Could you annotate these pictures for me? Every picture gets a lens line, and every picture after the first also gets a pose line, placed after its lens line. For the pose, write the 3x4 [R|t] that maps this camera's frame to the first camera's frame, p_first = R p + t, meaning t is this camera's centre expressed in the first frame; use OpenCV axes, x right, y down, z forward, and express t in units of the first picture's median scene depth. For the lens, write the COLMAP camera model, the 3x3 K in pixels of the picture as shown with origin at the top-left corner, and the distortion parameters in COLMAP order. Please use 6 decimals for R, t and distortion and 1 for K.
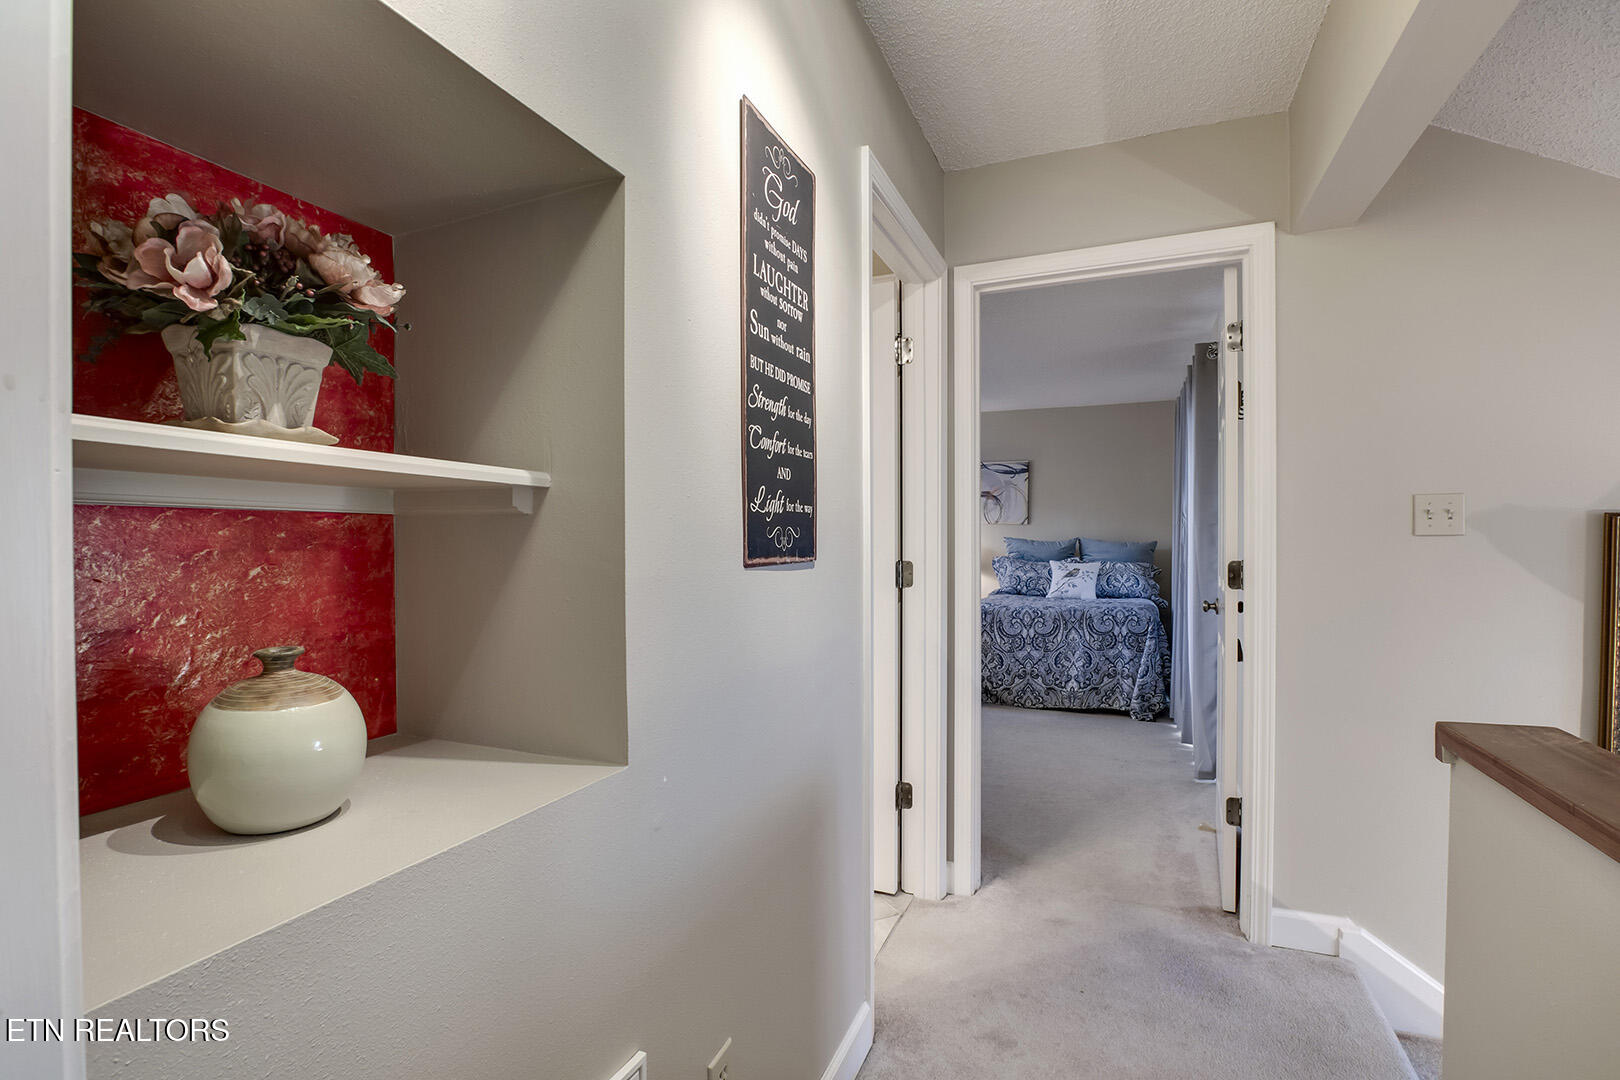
lens RADIAL K [[766.2, 0, 812.9], [0, 766.2, 552.4], [0, 0, 1]] dist [-0.017398, 0.002281]
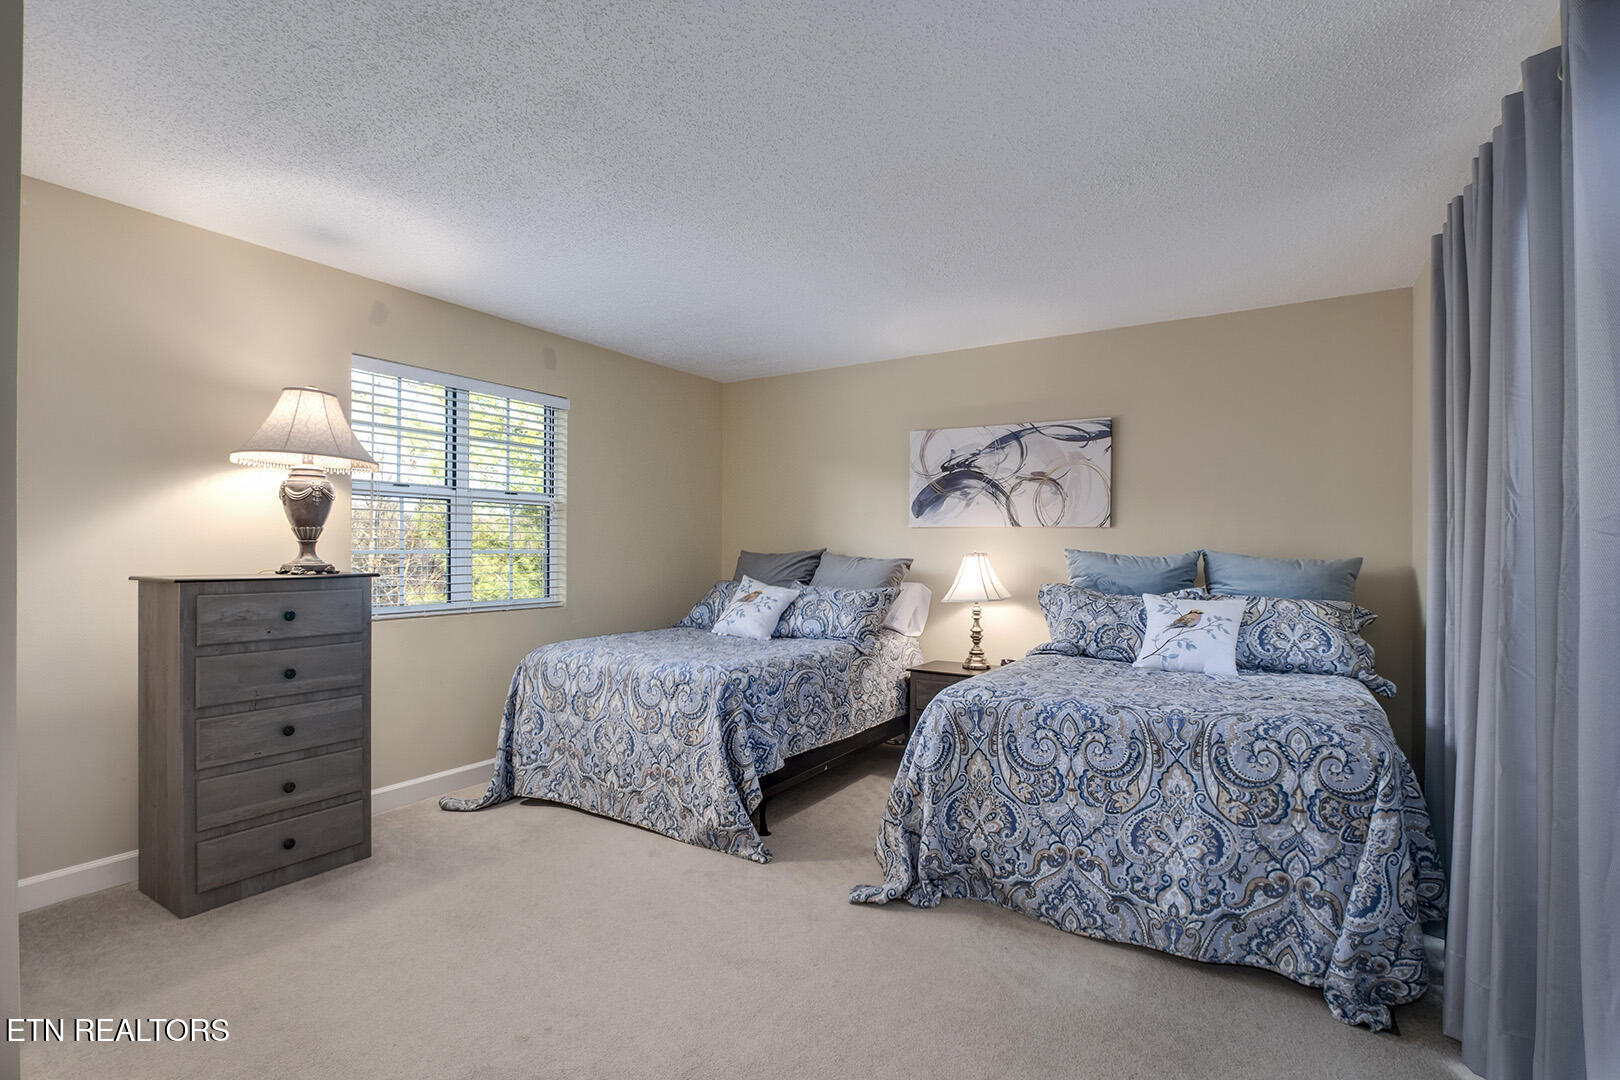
lens RADIAL K [[756.9, 0, 812.1], [0, 756.9, 553.8], [0, 0, 1]] dist [-0.020014, 0.000837]
pose [[0.986793, 0.005024, -0.161906, 0.203110], [-0.007377, 0.999876, -0.013939, -0.009491], [0.161816, 0.014949, 0.986708, 0.542254]]
